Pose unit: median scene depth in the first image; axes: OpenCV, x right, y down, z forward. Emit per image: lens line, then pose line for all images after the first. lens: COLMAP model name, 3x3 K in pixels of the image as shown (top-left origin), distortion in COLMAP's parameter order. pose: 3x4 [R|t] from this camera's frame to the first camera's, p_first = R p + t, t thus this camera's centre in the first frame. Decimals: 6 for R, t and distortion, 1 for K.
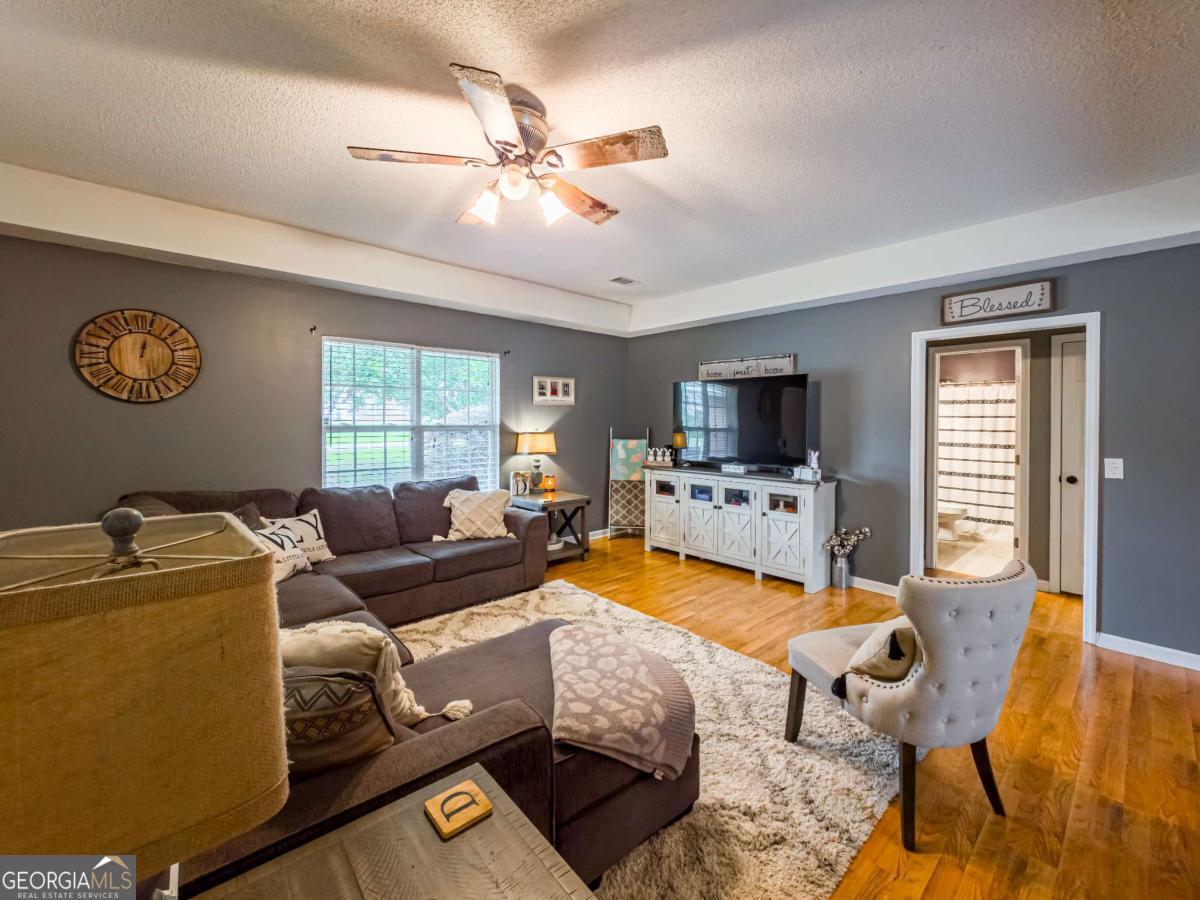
lens RADIAL K [[490.1, 0, 605.0], [0, 490.1, 426.0], [0, 0, 1]] dist [-0.000131, -0.000161]
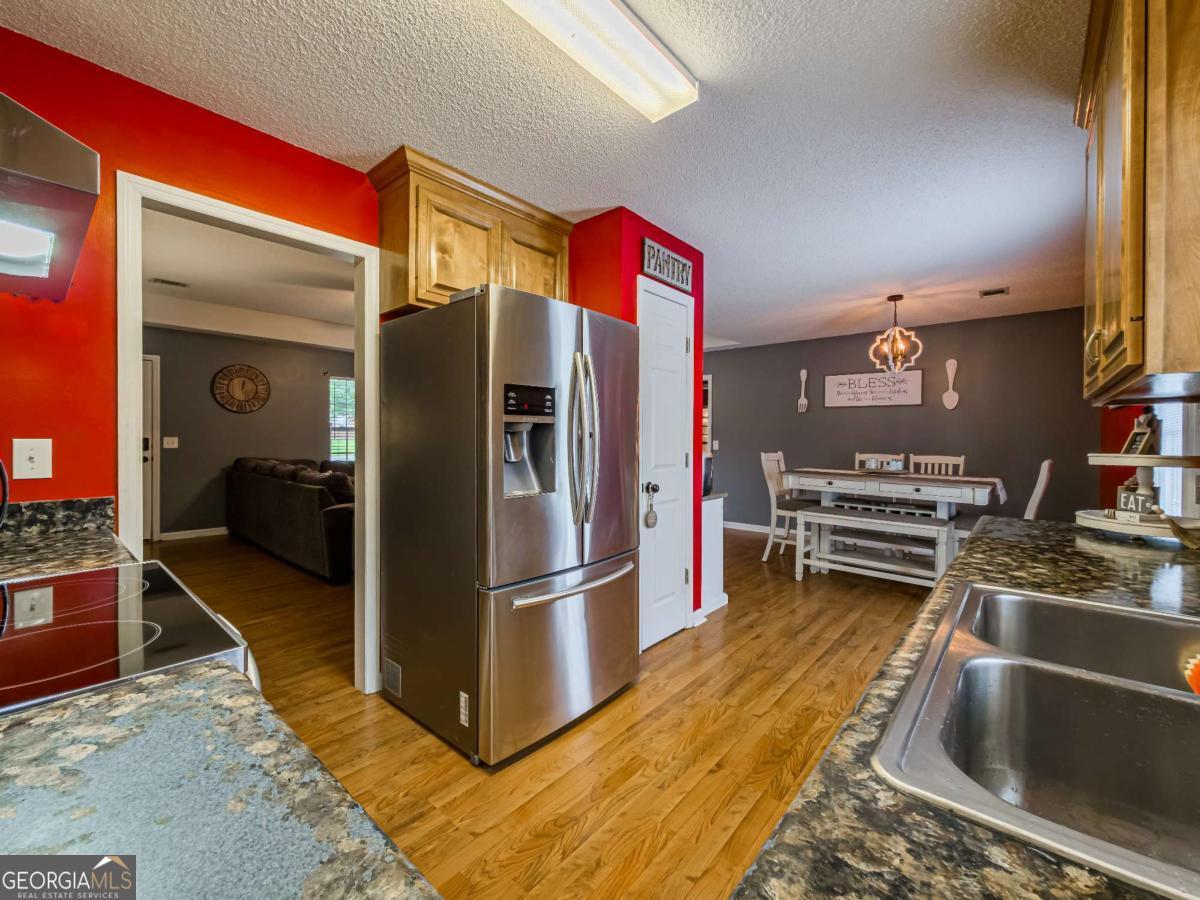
lens RADIAL K [[491.9, 0, 600.7], [0, 491.9, 443.5], [0, 0, 1]] dist [-0.001529, -0.000176]
pose [[0.993487, 0.000436, 0.113944, 0.187355], [-0.000478, 1.000000, 0.000344, 0.055372], [-0.113944, -0.000396, 0.993487, -0.825143]]
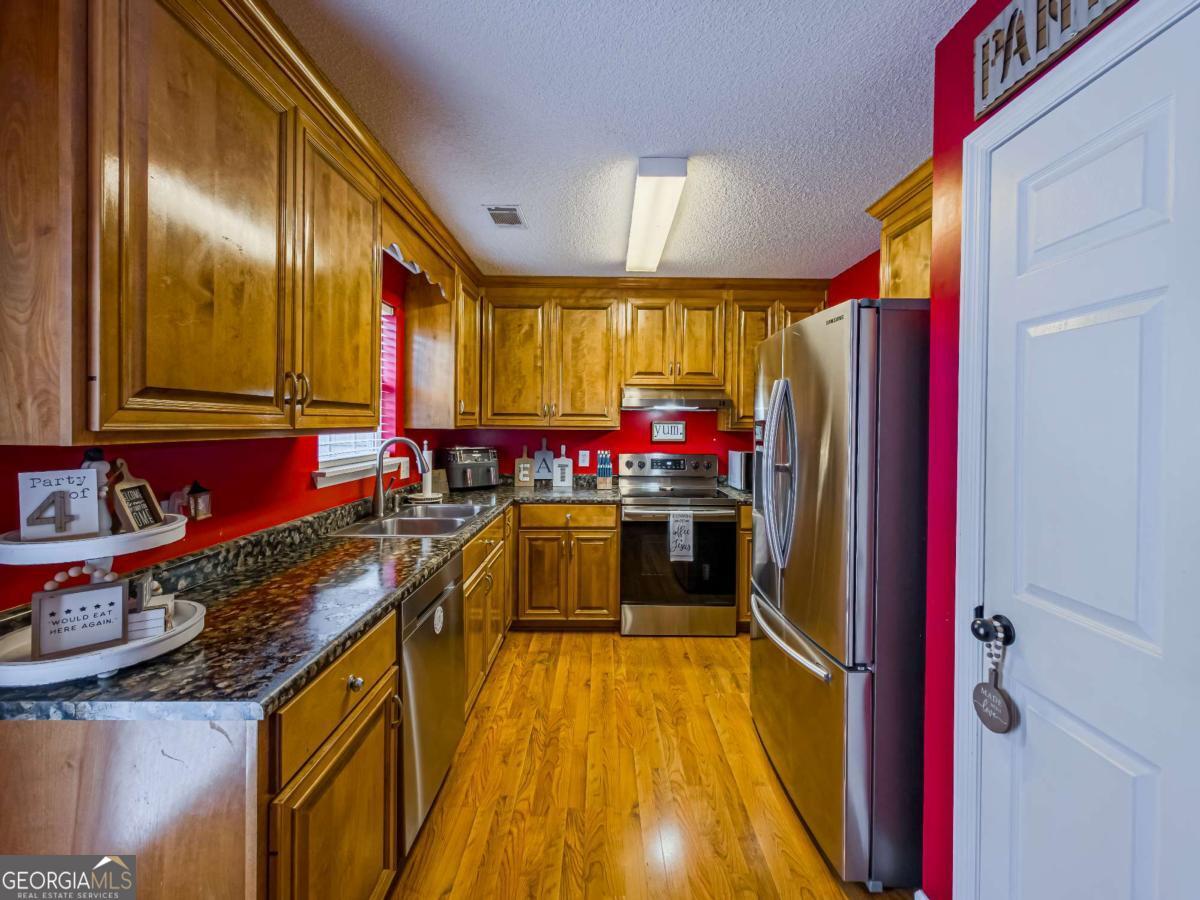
lens RADIAL K [[493.6, 0, 605.1], [0, 493.6, 424.3], [0, 0, 1]] dist [0.003274, -0.000002]
pose [[-0.670012, -0.010629, -0.742274, 0.660960], [-0.022385, 0.999732, 0.005889, 0.009190], [0.742013, 0.020561, -0.670070, -0.166437]]
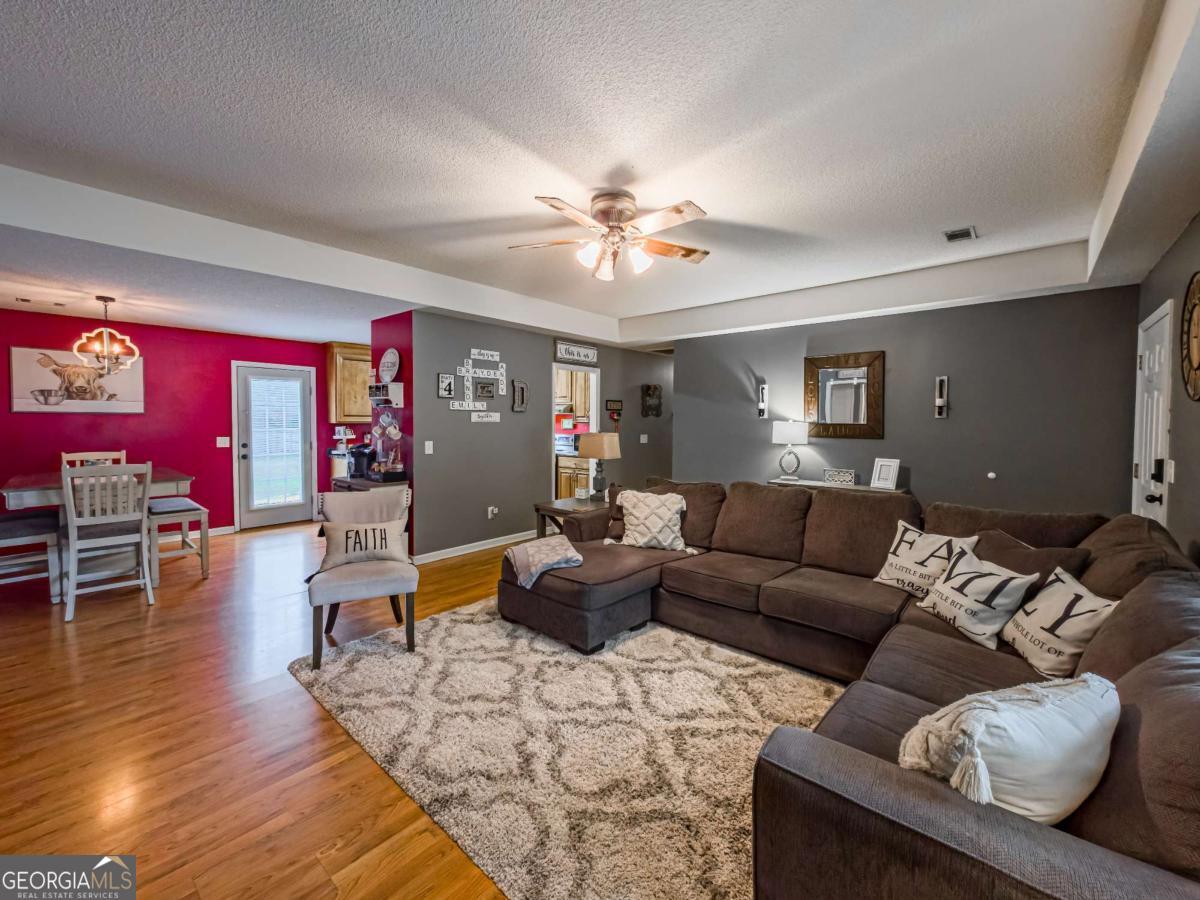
lens RADIAL K [[495.0, 0, 613.2], [0, 495.0, 433.0], [0, 0, 1]] dist [-0.000058, -0.000212]
pose [[-0.990991, -0.006259, -0.133781, 0.003757], [-0.011562, 0.999177, 0.038893, -0.015516], [0.133427, 0.040089, -0.990247, 1.195700]]
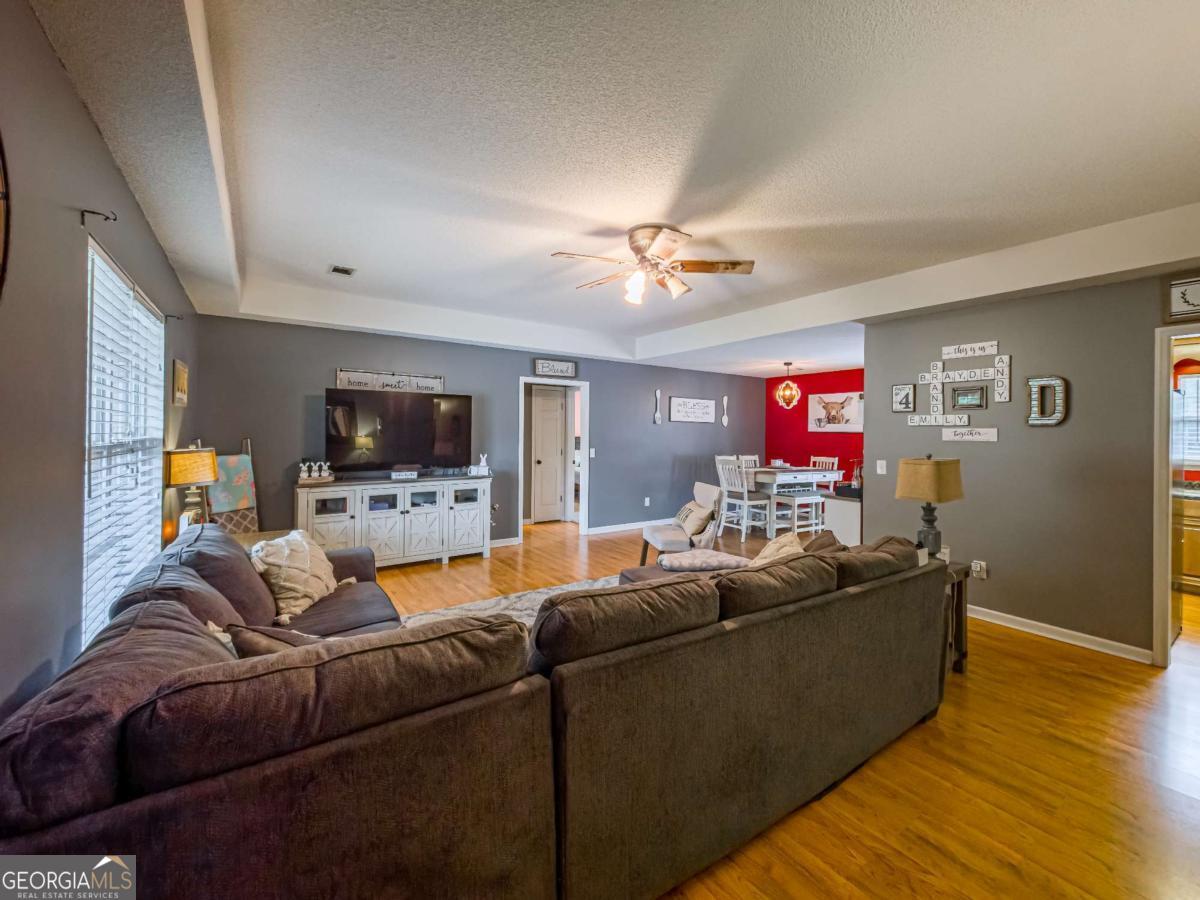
lens RADIAL K [[498.3, 0, 598.3], [0, 498.3, 429.4], [0, 0, 1]] dist [0.001005, 0.000059]
pose [[0.140336, 0.000850, 0.990104, -0.849832], [0.002503, 0.999996, -0.001213, -0.013309], [-0.990101, 0.002648, 0.140333, 0.464321]]
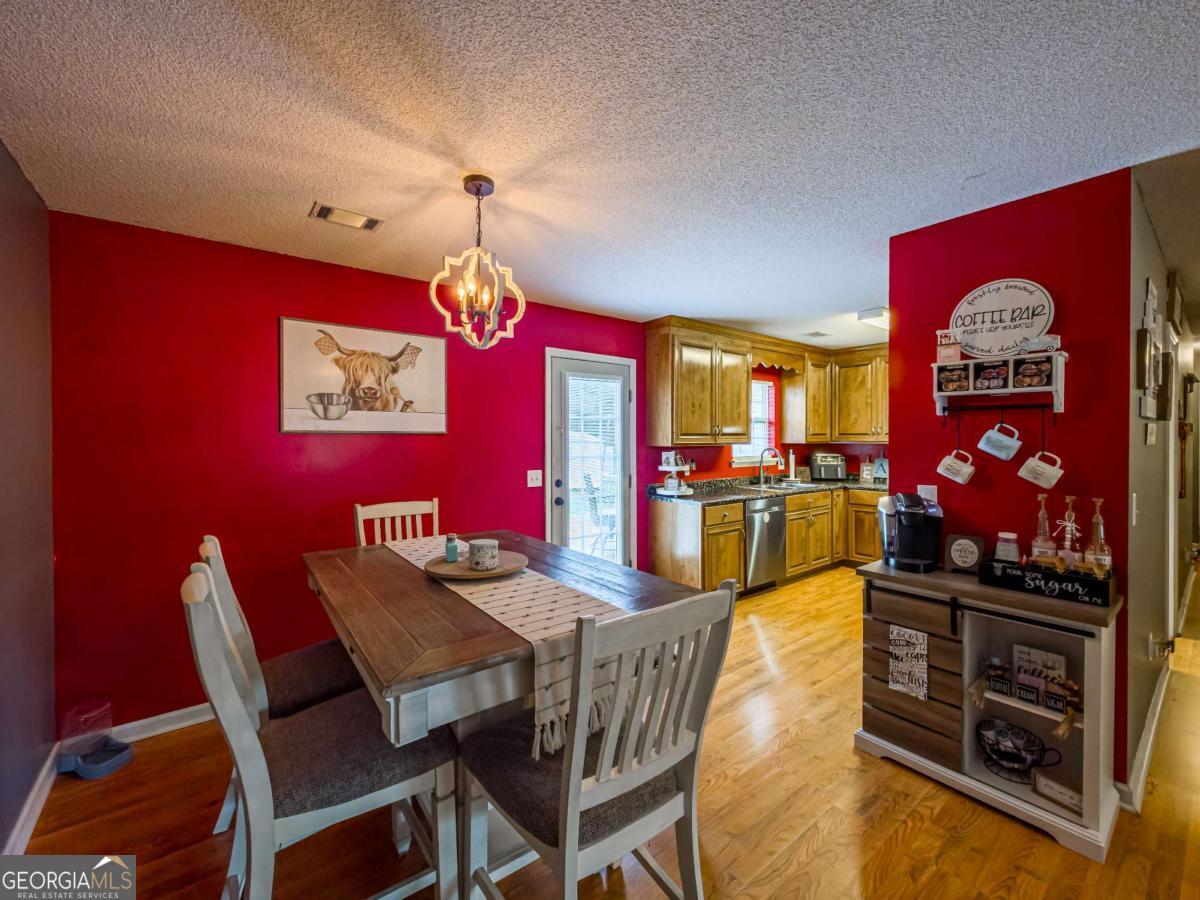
lens RADIAL K [[493.1, 0, 589.6], [0, 493.1, 442.4], [0, 0, 1]] dist [0.001610, 0.000504]
pose [[-0.996628, -0.003447, 0.081979, 0.736370], [-0.001570, 0.999735, 0.022946, -0.006046], [-0.082036, 0.022740, -0.996370, 0.522491]]
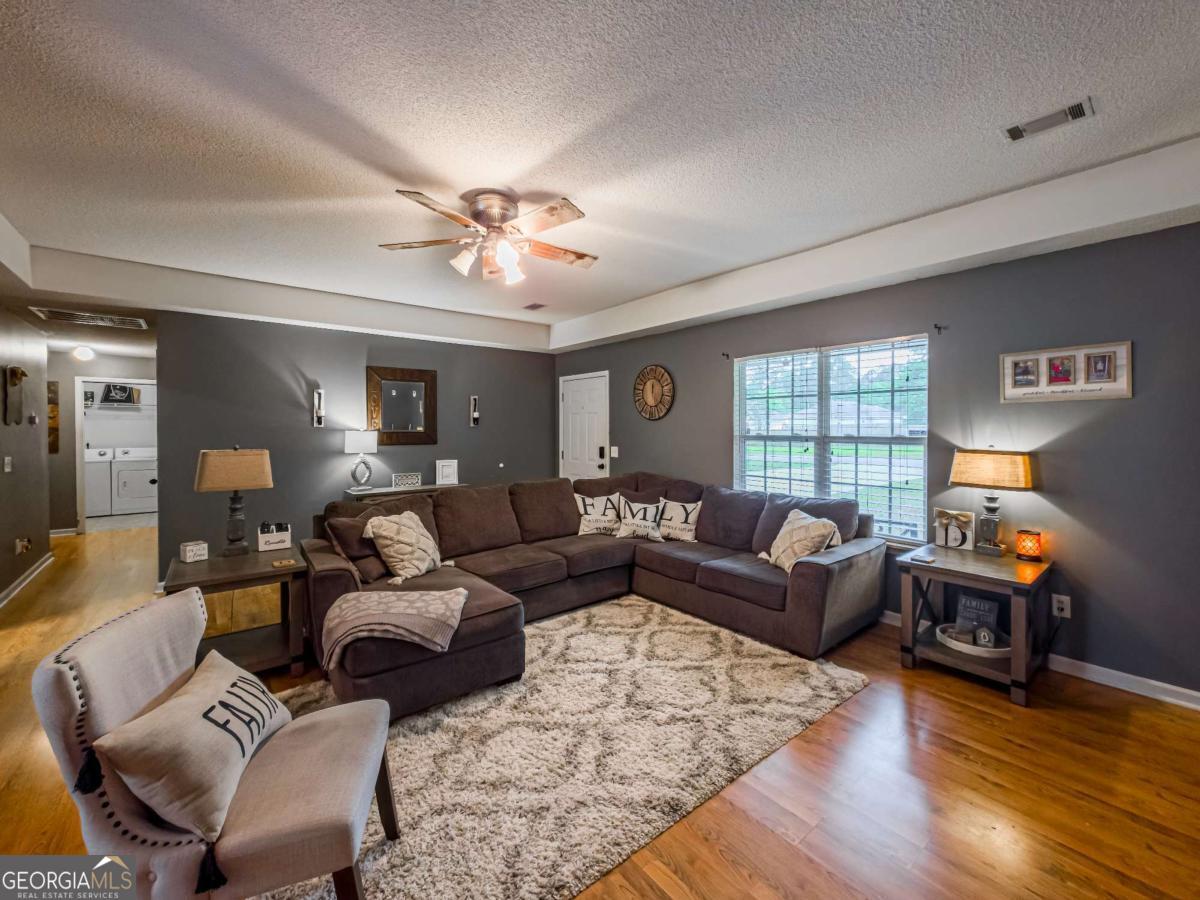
lens RADIAL K [[492.5, 0, 601.4], [0, 492.5, 433.9], [0, 0, 1]] dist [0.000228, 0.000004]
pose [[-0.049744, 0.007365, -0.998735, 0.566468], [-0.010753, 0.999911, 0.007910, -0.008024], [0.998704, 0.011133, -0.049660, 0.673126]]
